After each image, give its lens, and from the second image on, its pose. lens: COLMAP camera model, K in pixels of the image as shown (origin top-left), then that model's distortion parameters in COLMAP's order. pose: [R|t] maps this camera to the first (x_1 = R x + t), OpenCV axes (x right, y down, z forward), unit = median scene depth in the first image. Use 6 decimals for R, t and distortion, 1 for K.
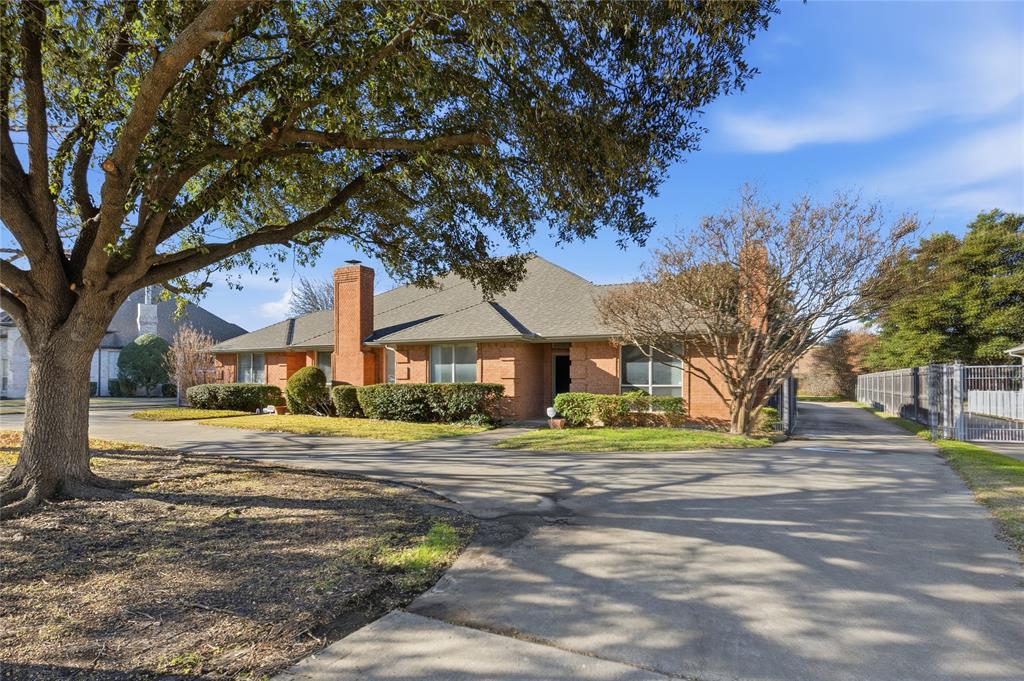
lens RADIAL K [[512.4, 0, 506.2], [0, 512.4, 362.1], [0, 0, 1]] dist [-0.018464, 0.002026]
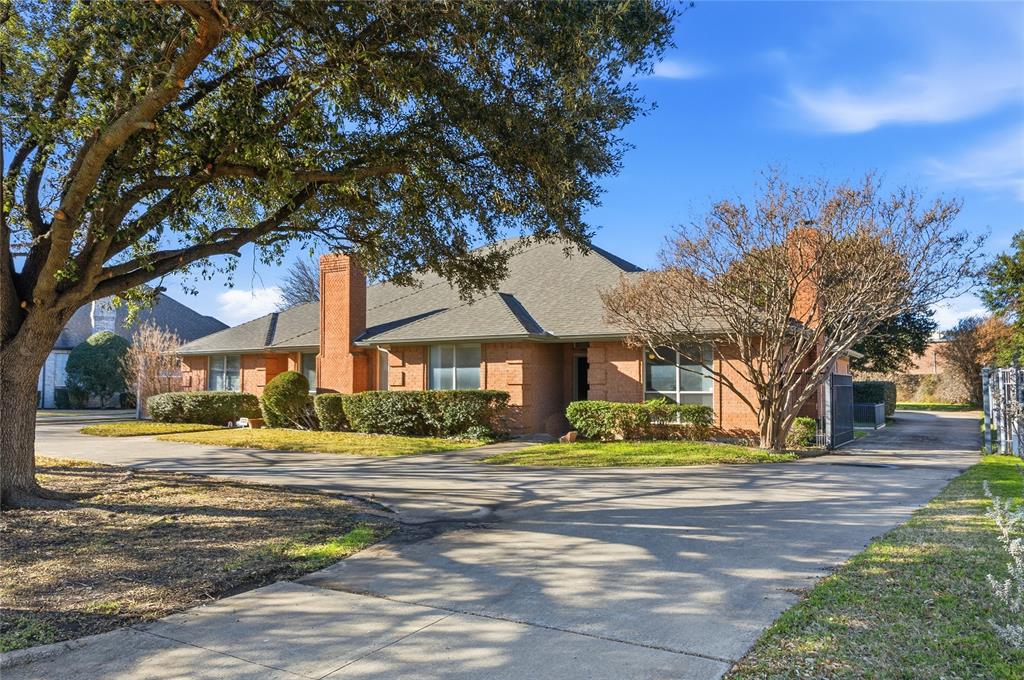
lens RADIAL K [[622.9, 0, 512.0], [0, 622.9, 340.0], [0, 0, 1]] dist [0.005082, -0.002241]
pose [[0.999415, -0.008194, -0.033219, 0.080792], [0.006936, 0.999261, -0.037806, -0.007571], [0.033504, 0.037554, 0.998733, -0.104476]]
